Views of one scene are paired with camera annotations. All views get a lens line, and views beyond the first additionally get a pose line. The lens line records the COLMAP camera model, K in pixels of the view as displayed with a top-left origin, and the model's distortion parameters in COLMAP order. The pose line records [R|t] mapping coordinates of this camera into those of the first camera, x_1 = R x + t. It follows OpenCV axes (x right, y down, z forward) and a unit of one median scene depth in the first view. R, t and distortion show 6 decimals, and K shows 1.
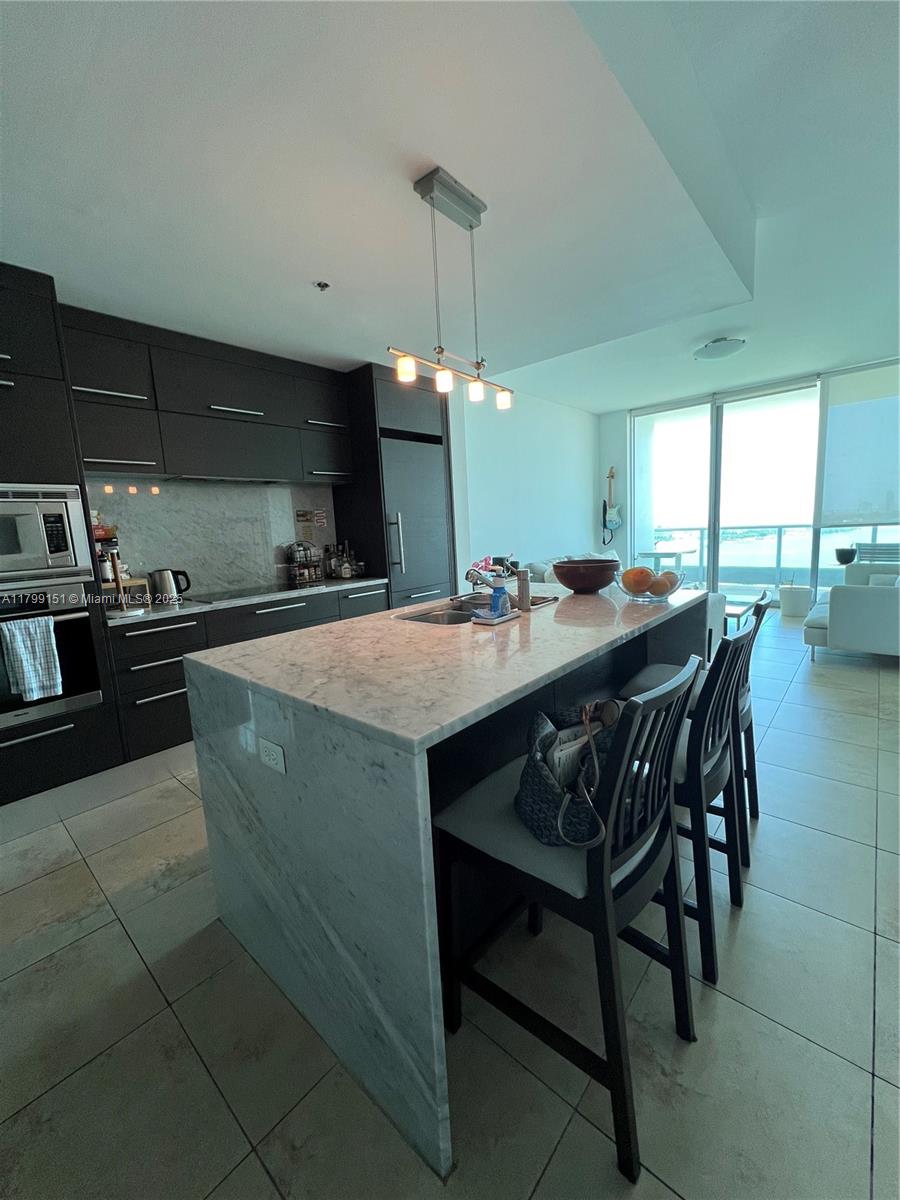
lens RADIAL K [[481.4, 0, 453.4], [0, 481.4, 598.1], [0, 0, 1]] dist [-0.003679, 0.001256]
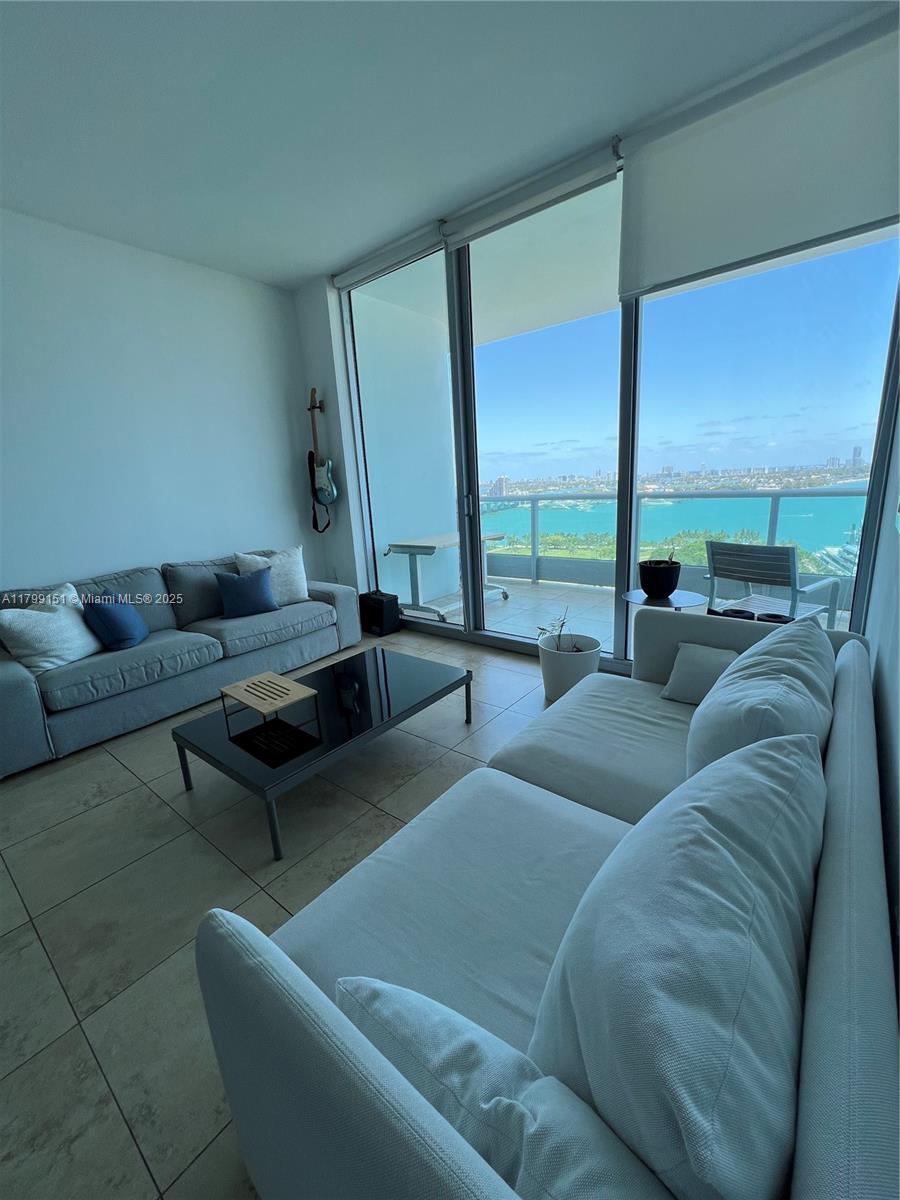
lens RADIAL K [[481.4, 0, 452.8], [0, 481.4, 592.0], [0, 0, 1]] dist [-0.003679, 0.001256]
pose [[0.998900, -0.012599, 0.045171, 1.050353], [0.009151, 0.997086, 0.075730, -0.191016], [-0.045994, -0.075234, 0.996105, 0.994233]]
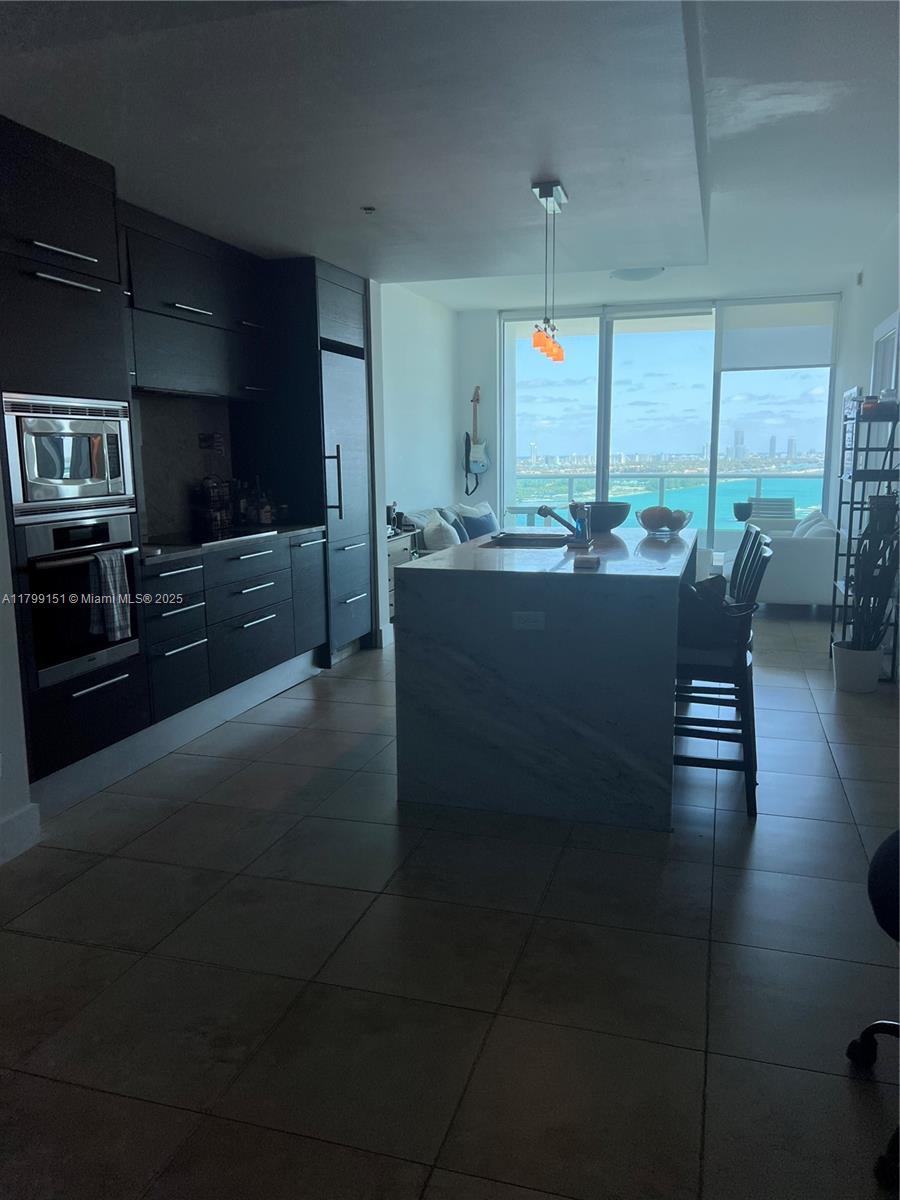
lens RADIAL K [[902.0, 0, 453.5], [0, 902.0, 605.9], [0, 0, 1]] dist [0.052671, -0.063985]
pose [[0.908894, -0.026802, 0.416165, -0.642048], [0.023222, 0.999637, 0.013663, 0.088150], [-0.416380, -0.002754, 0.909187, -0.521313]]
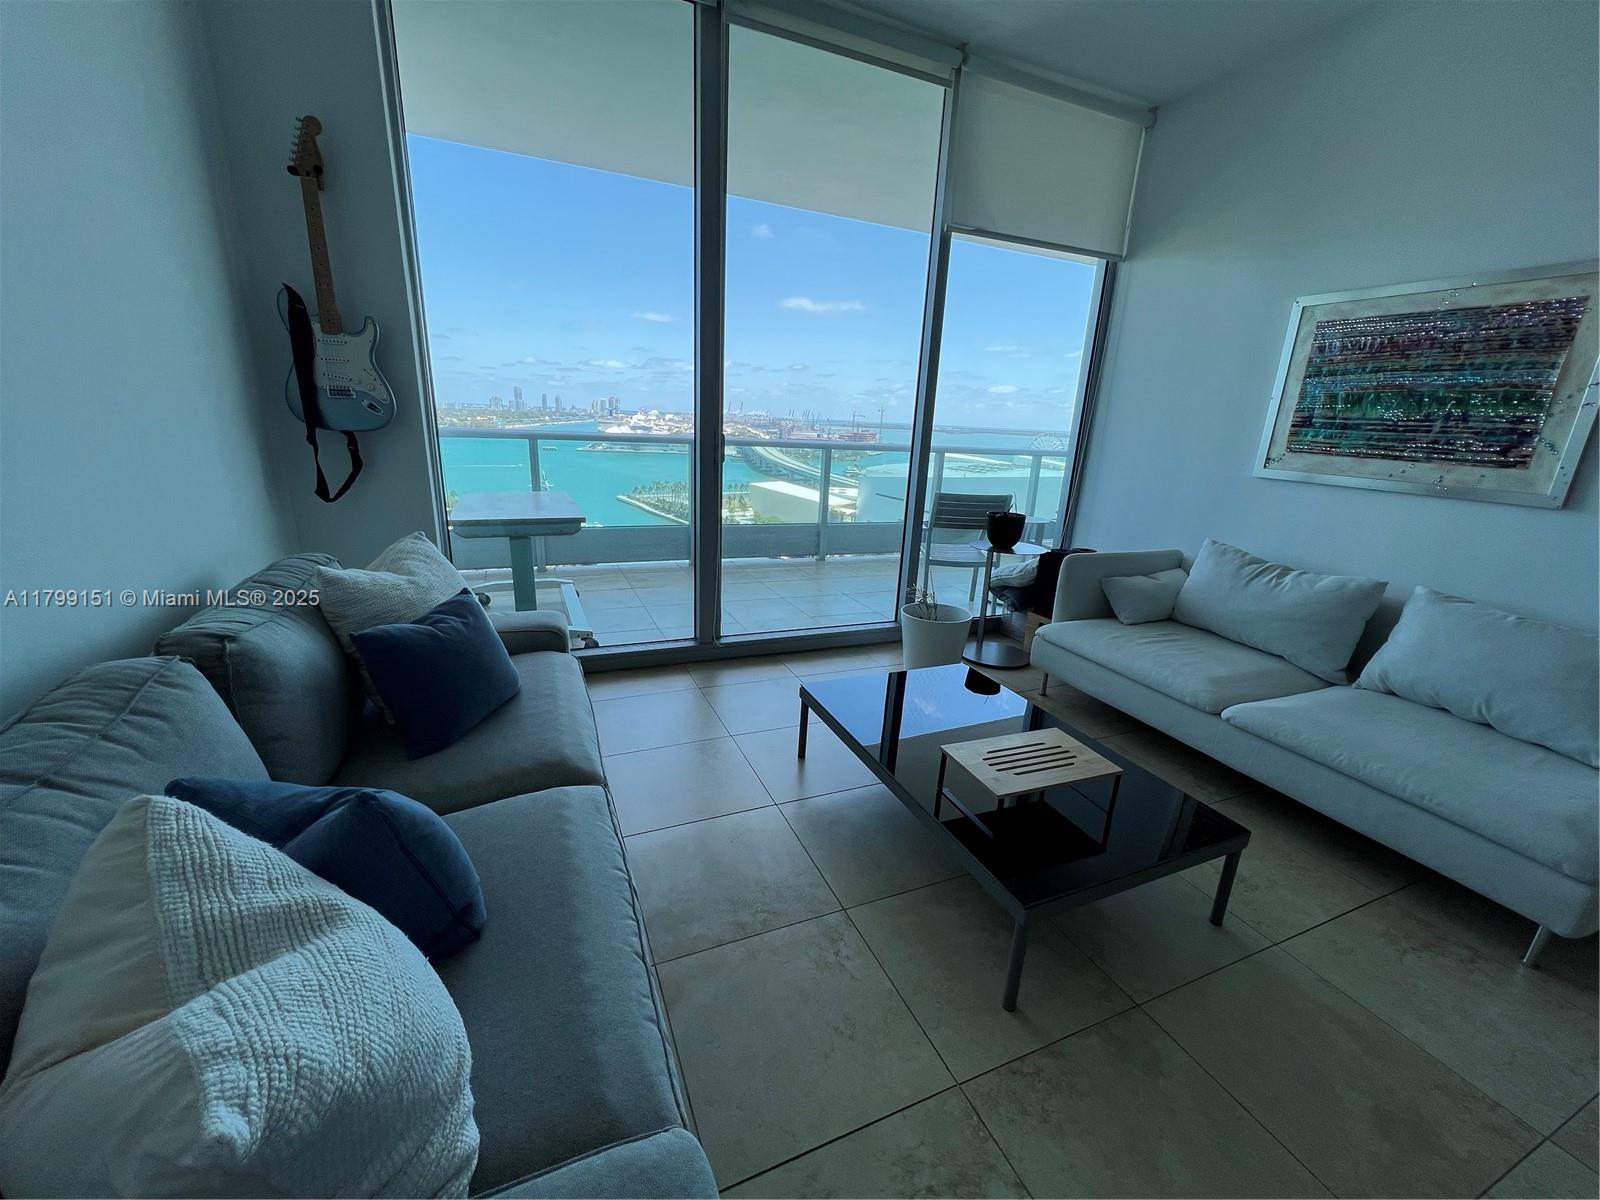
lens RADIAL K [[641.9, 0, 802.4], [0, 641.9, 605.5], [0, 0, 1]] dist [-0.003679, 0.001256]
pose [[0.424849, -0.187666, 0.885599, 0.317815], [0.064525, 0.982066, 0.177154, -0.238089], [-0.902962, -0.018121, 0.429339, 1.579413]]
